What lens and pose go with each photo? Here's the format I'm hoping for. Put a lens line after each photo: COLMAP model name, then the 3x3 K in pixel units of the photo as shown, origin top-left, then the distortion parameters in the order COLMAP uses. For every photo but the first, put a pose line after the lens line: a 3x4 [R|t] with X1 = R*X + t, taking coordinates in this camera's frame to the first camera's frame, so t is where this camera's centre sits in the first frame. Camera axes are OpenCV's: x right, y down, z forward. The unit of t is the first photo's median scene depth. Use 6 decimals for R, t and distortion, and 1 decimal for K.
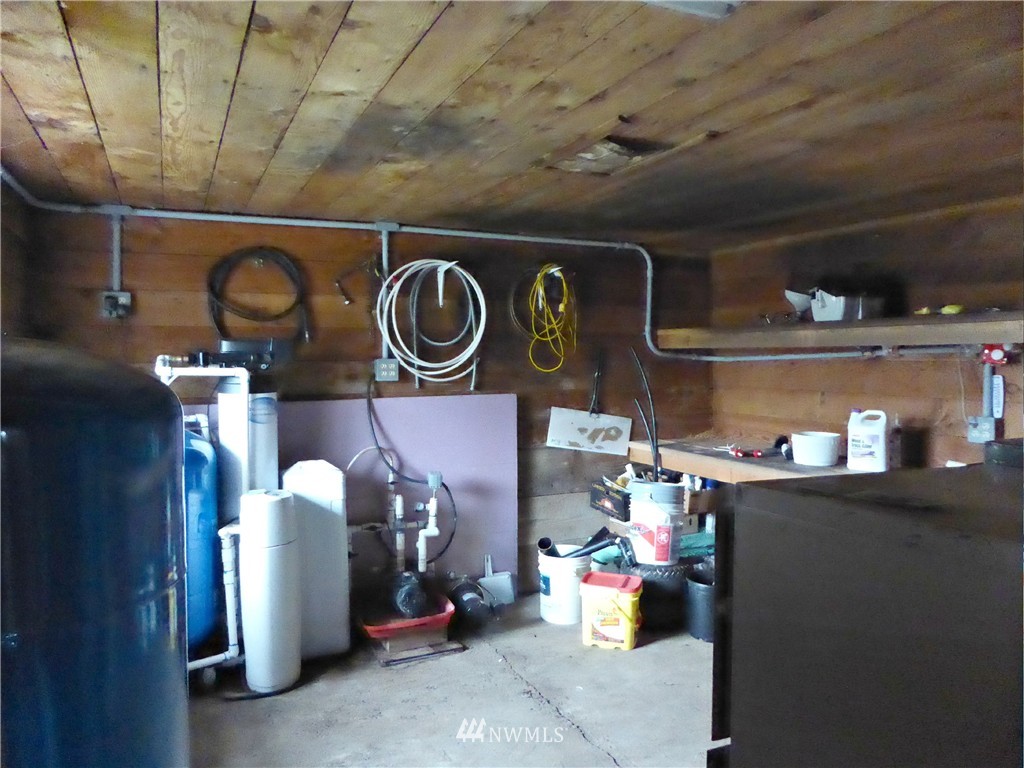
lens RADIAL K [[752.8, 0, 512.0], [0, 752.8, 384.0], [0, 0, 1]] dist [-0.001225, -0.001595]
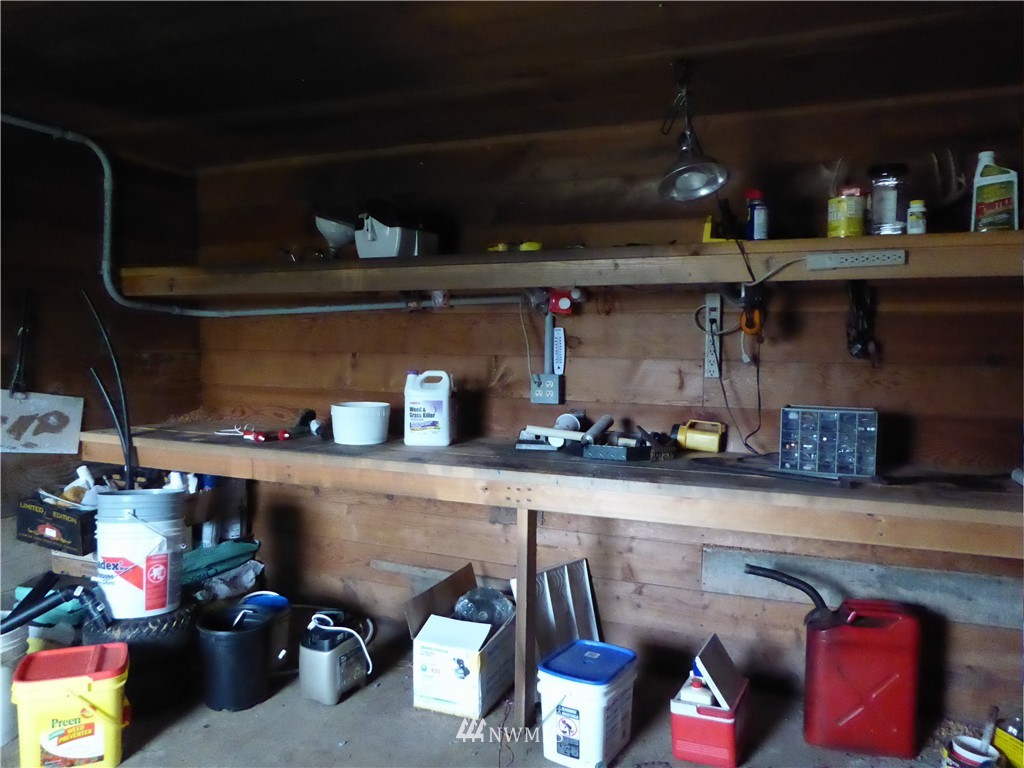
lens RADIAL K [[729.3, 0, 512.2], [0, 729.3, 379.1], [0, 0, 1]] dist [-0.060652, 0.040765]
pose [[0.732986, -0.027997, 0.679667, 0.005617], [0.015393, 0.999579, 0.024575, 0.022523], [-0.680069, -0.007552, 0.733109, 0.317442]]
